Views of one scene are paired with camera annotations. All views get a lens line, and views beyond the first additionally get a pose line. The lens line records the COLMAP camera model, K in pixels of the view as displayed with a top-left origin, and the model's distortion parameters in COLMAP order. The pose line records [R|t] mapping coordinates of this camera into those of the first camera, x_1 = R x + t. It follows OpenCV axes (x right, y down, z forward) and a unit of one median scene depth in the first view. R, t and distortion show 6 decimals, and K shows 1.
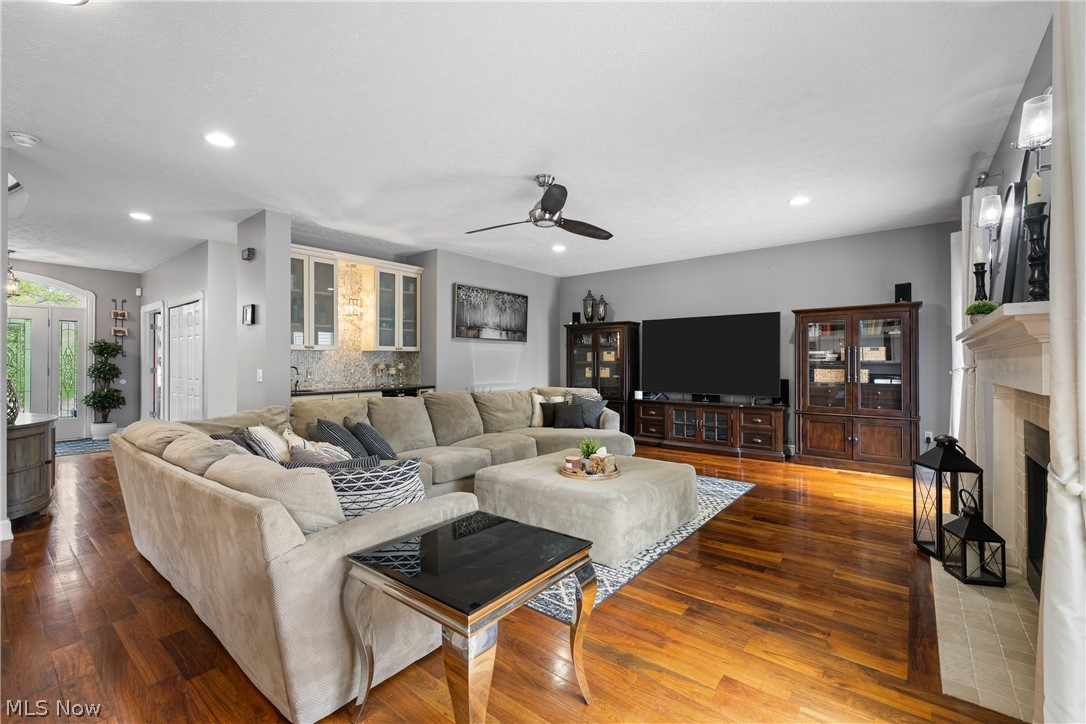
lens RADIAL K [[459.6, 0, 550.8], [0, 459.6, 358.2], [0, 0, 1]] dist [-0.000652, 0.000028]
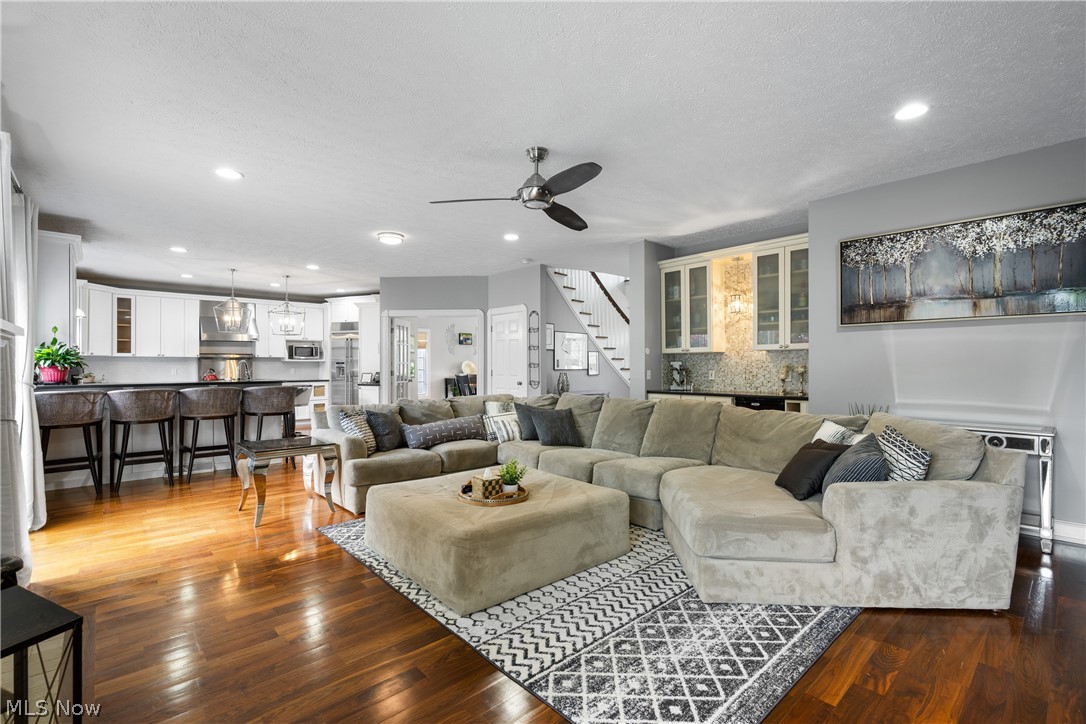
lens RADIAL K [[493.6, 0, 541.8], [0, 493.6, 365.8], [0, 0, 1]] dist [-0.000193, -0.000284]
pose [[-0.168187, 0.005569, -0.985739, 0.673725], [0.011903, 0.999923, 0.003618, 0.004860], [0.985683, -0.011125, -0.168240, 0.865187]]
